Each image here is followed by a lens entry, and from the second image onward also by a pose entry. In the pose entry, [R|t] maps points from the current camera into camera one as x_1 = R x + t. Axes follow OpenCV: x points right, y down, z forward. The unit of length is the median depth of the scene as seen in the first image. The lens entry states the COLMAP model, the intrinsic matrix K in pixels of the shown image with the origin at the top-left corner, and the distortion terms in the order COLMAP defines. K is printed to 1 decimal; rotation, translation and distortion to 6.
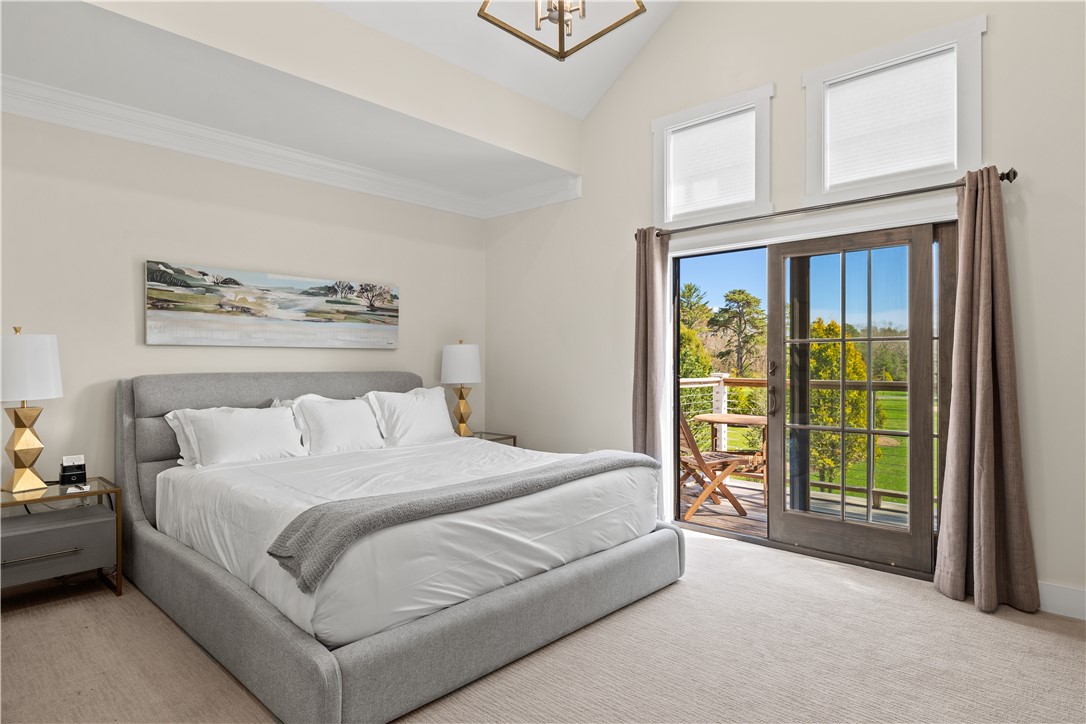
lens RADIAL K [[603.7, 0, 539.5], [0, 603.7, 362.7], [0, 0, 1]] dist [-0.002169, -0.002020]
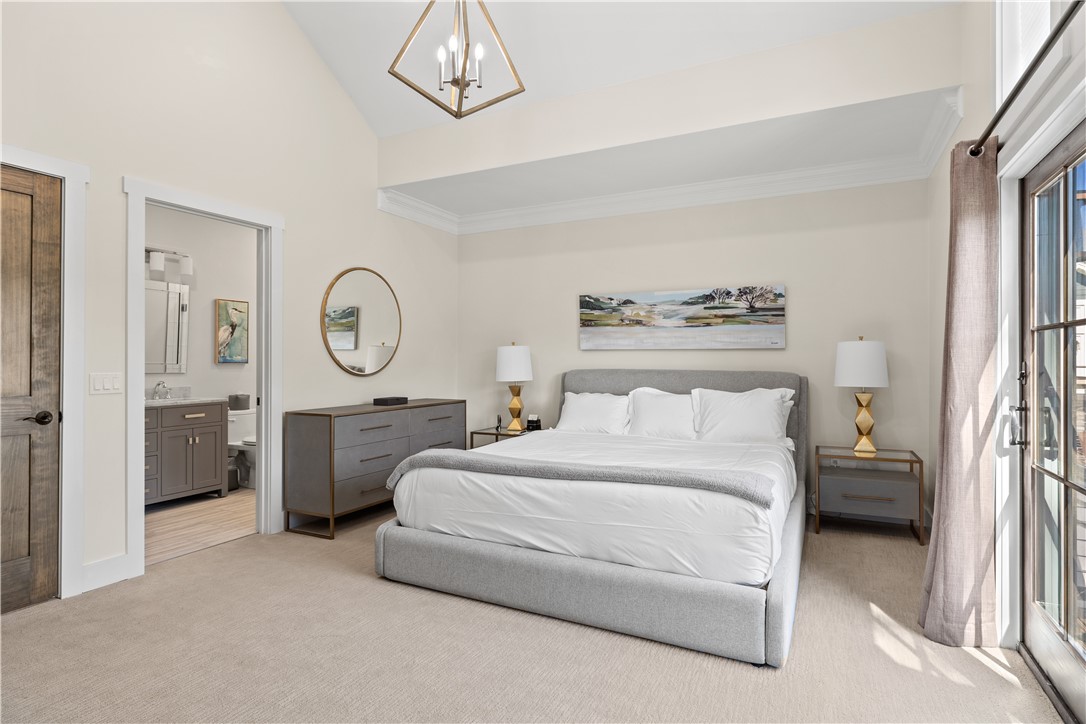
lens RADIAL K [[579.5, 0, 553.2], [0, 579.5, 357.0], [0, 0, 1]] dist [-0.002600, 0.000133]
pose [[0.283845, -0.004924, -0.958857, 0.705299], [-0.003346, 0.999976, -0.006126, -0.002436], [0.958864, 0.004947, 0.283822, 0.480643]]
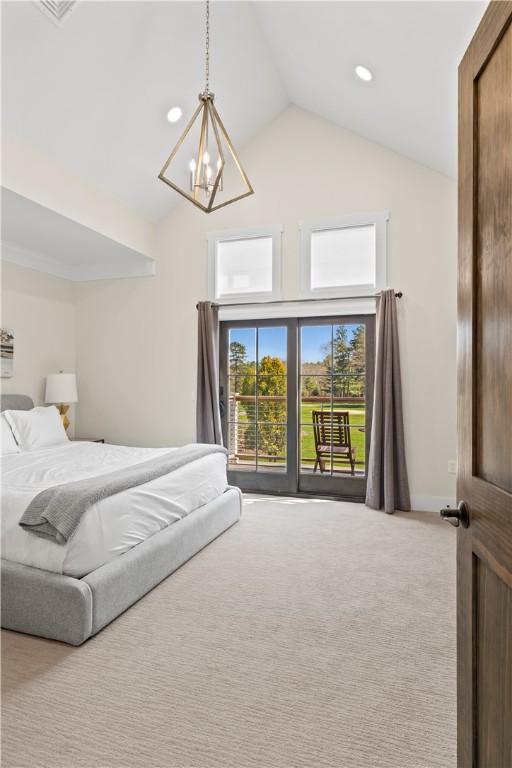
lens RADIAL K [[426.9, 0, 263.9], [0, 426.9, 386.8], [0, 0, 1]] dist [-0.002169, -0.002020]
pose [[0.911691, -0.002074, 0.410871, -0.151803], [-0.000392, 0.999982, 0.005919, -0.009640], [-0.410876, -0.005558, 0.911674, -0.078567]]
